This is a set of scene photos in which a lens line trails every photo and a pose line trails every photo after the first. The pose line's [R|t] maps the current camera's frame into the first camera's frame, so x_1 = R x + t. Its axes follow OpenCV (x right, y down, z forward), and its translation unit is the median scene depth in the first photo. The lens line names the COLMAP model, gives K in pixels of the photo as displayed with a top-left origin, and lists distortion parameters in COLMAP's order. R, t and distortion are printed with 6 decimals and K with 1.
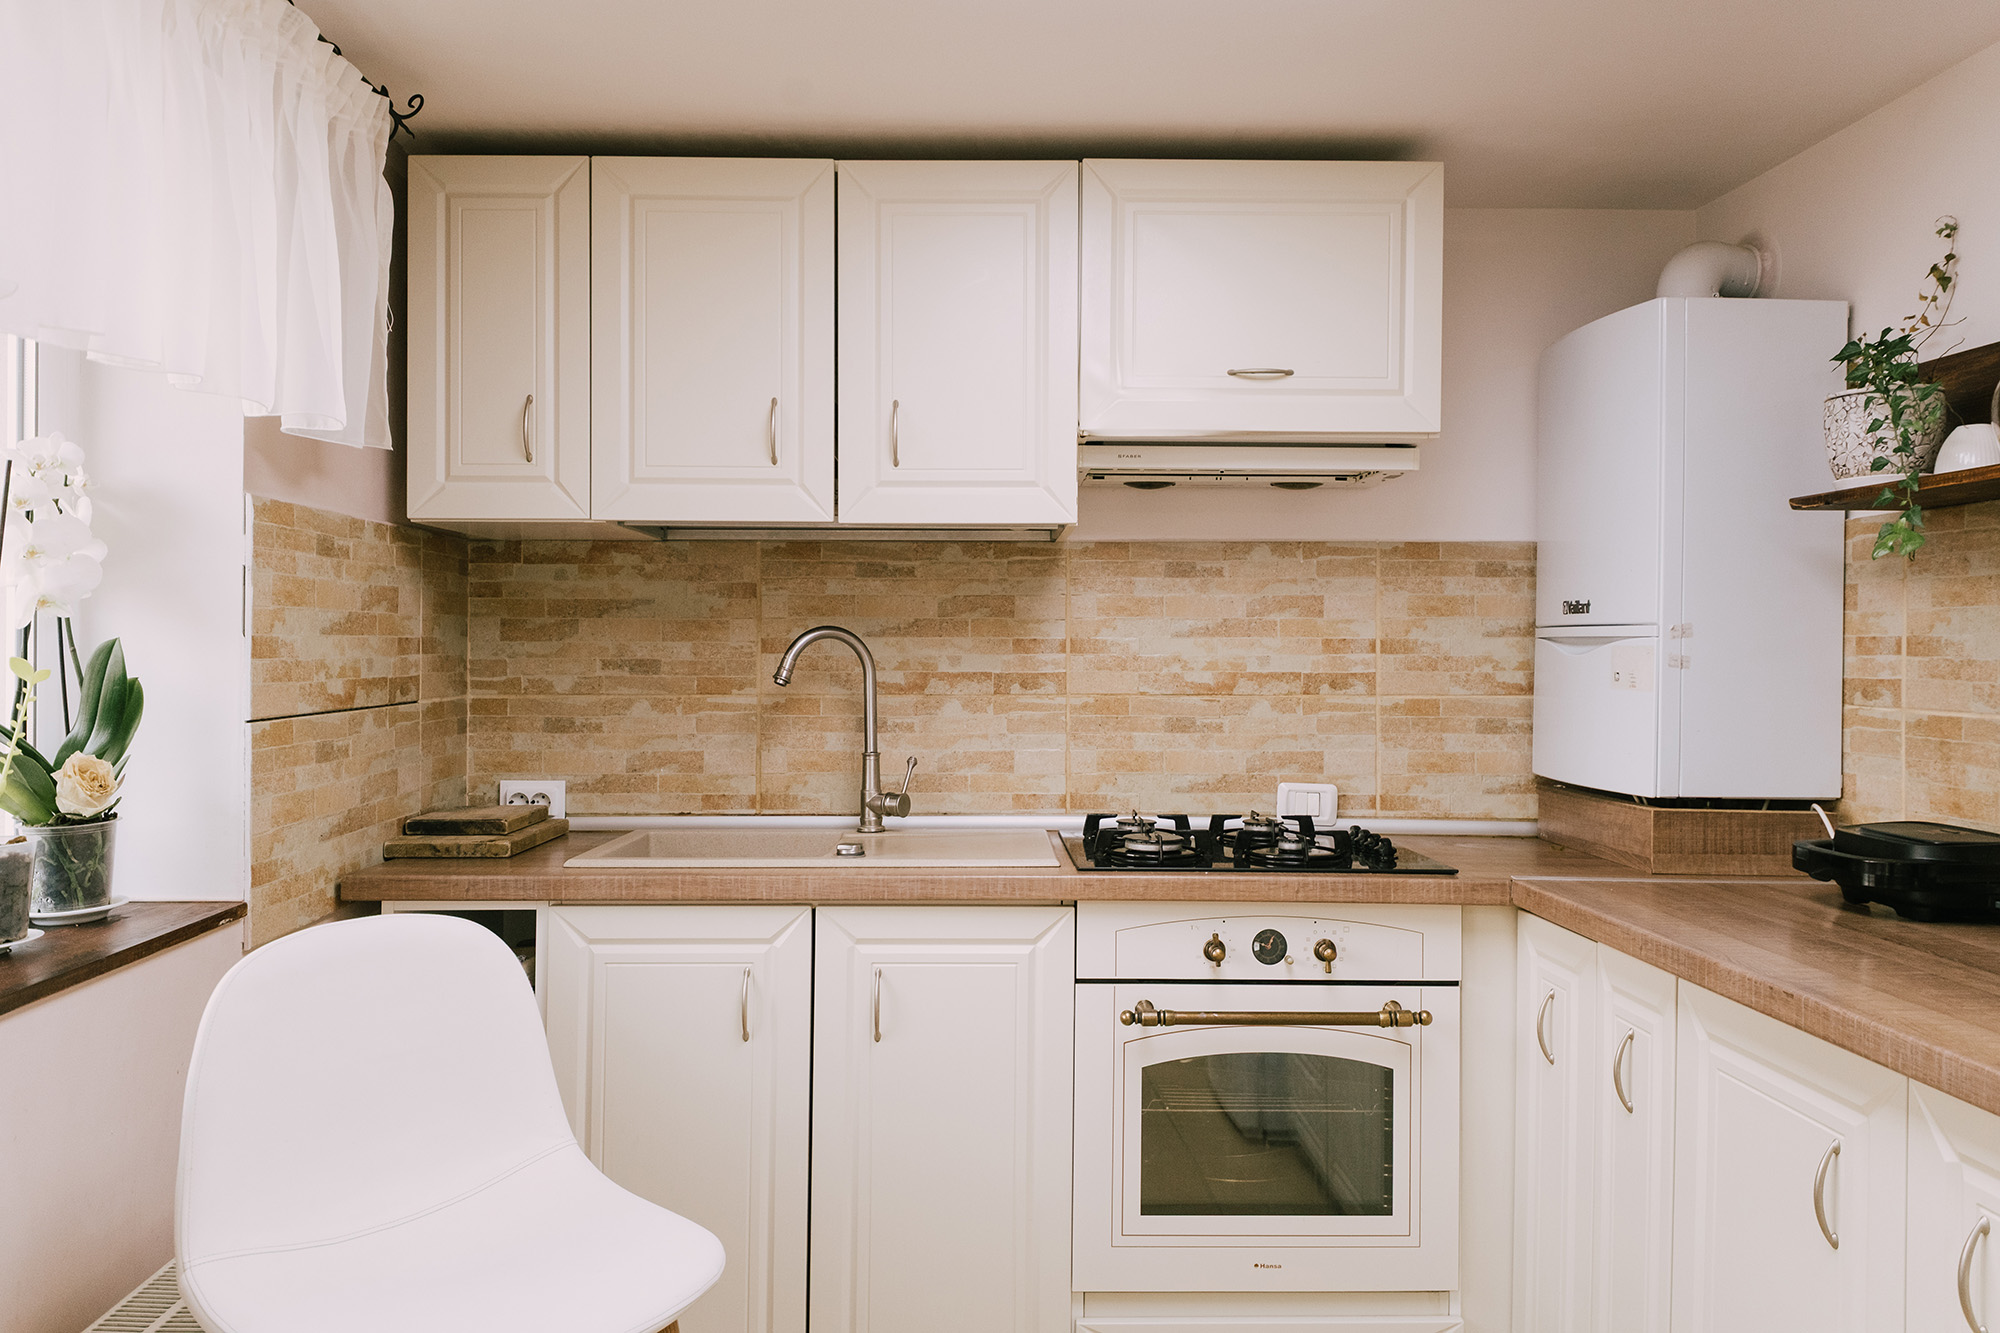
lens RADIAL K [[1335.9, 0, 1004.1], [0, 1335.9, 661.0], [0, 0, 1]] dist [0.004156, -0.013352]
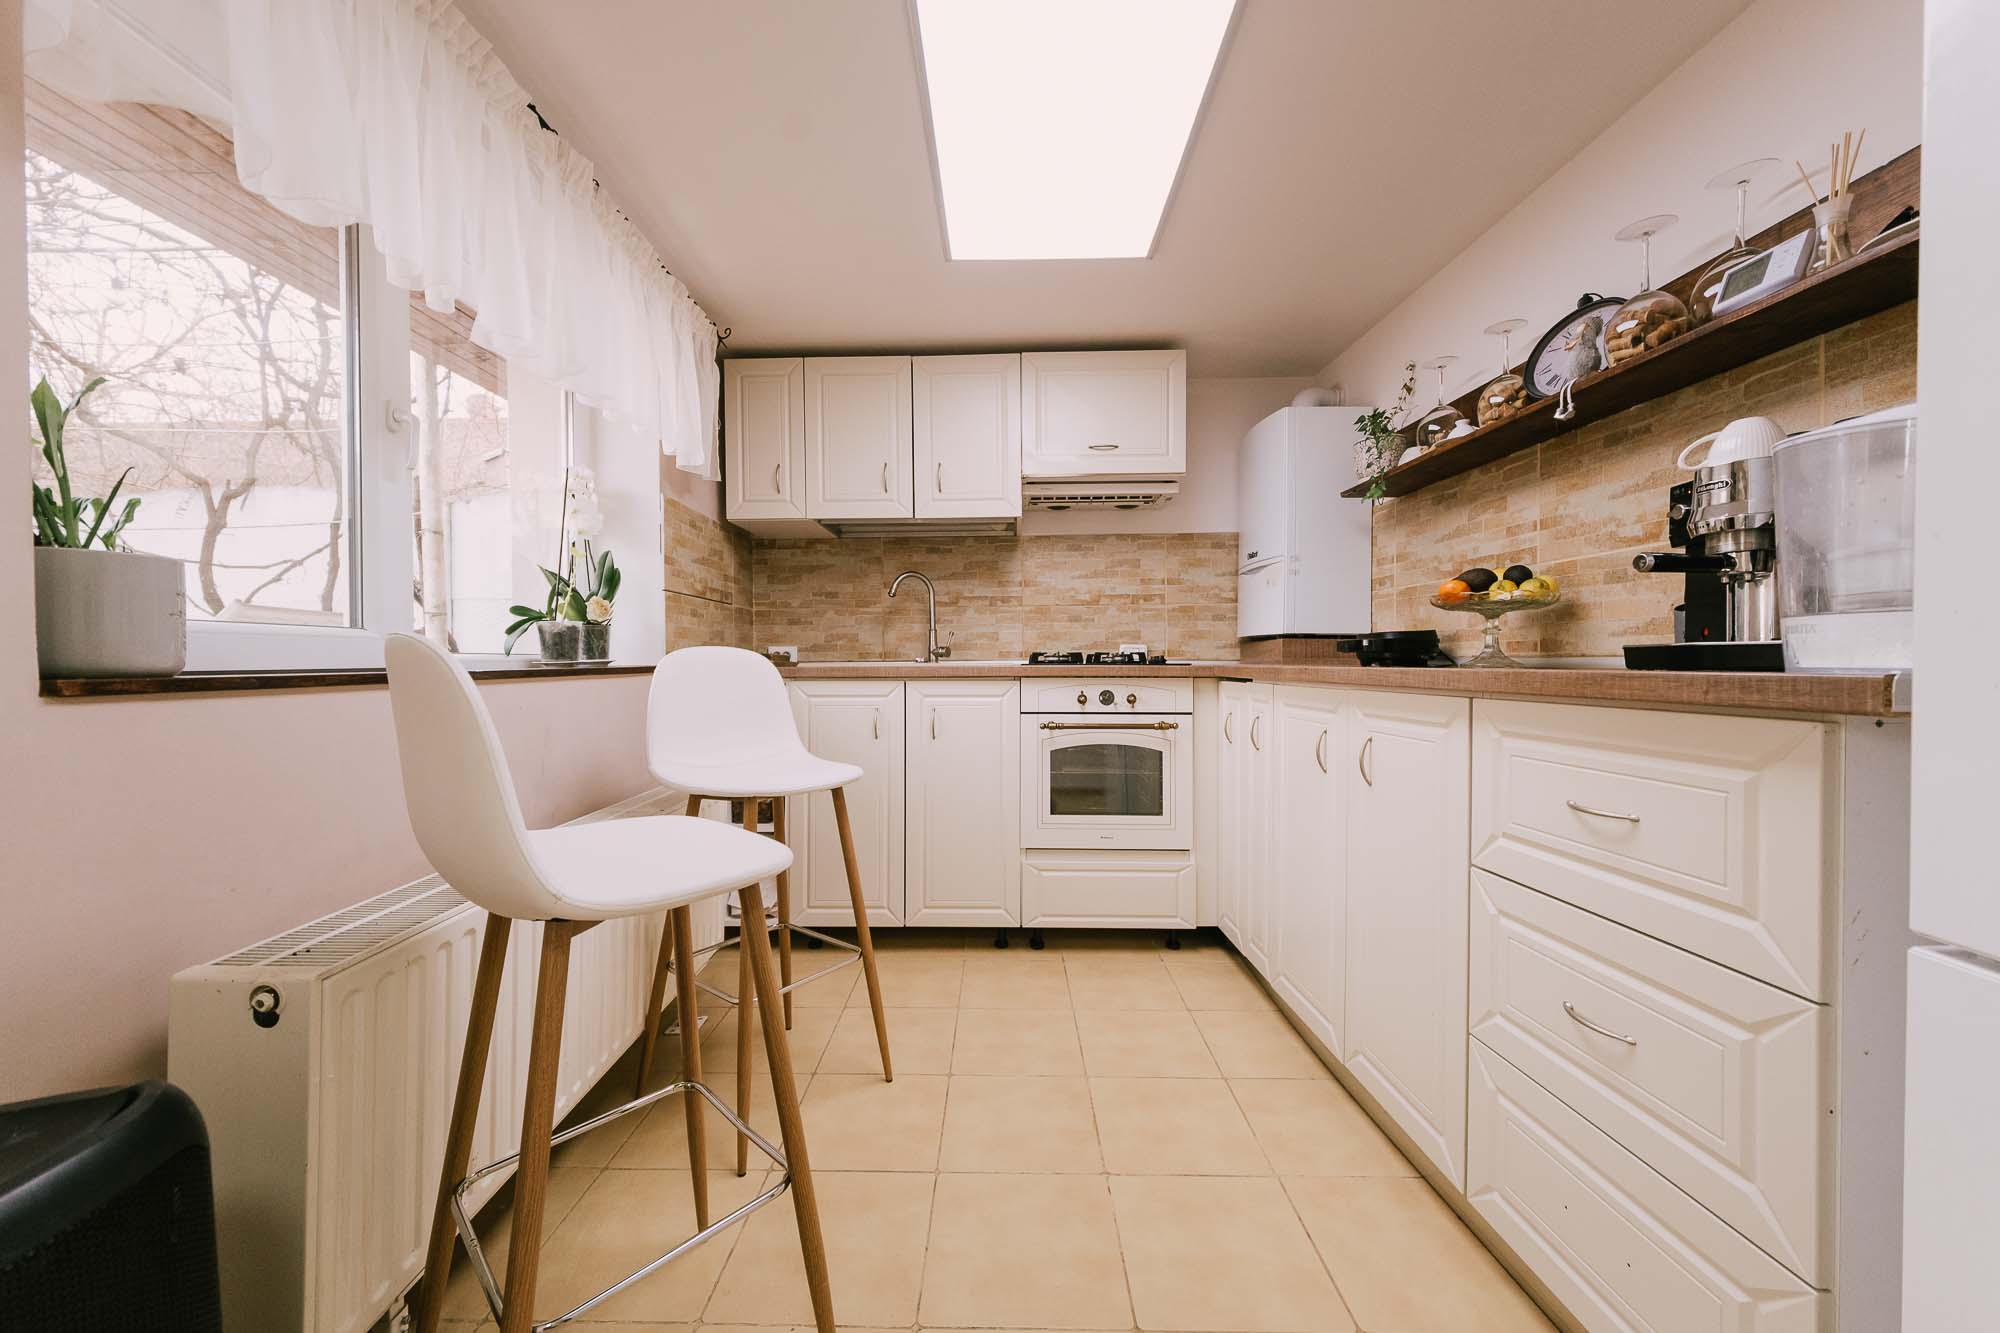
lens RADIAL K [[678.6, 0, 991.9], [0, 678.6, 668.3], [0, 0, 1]] dist [0.000153, -0.000070]
pose [[0.999161, -0.011972, -0.039164, 0.048495], [0.012294, 0.999893, 0.007981, 0.146278], [0.039064, -0.008455, 0.999201, -0.142895]]
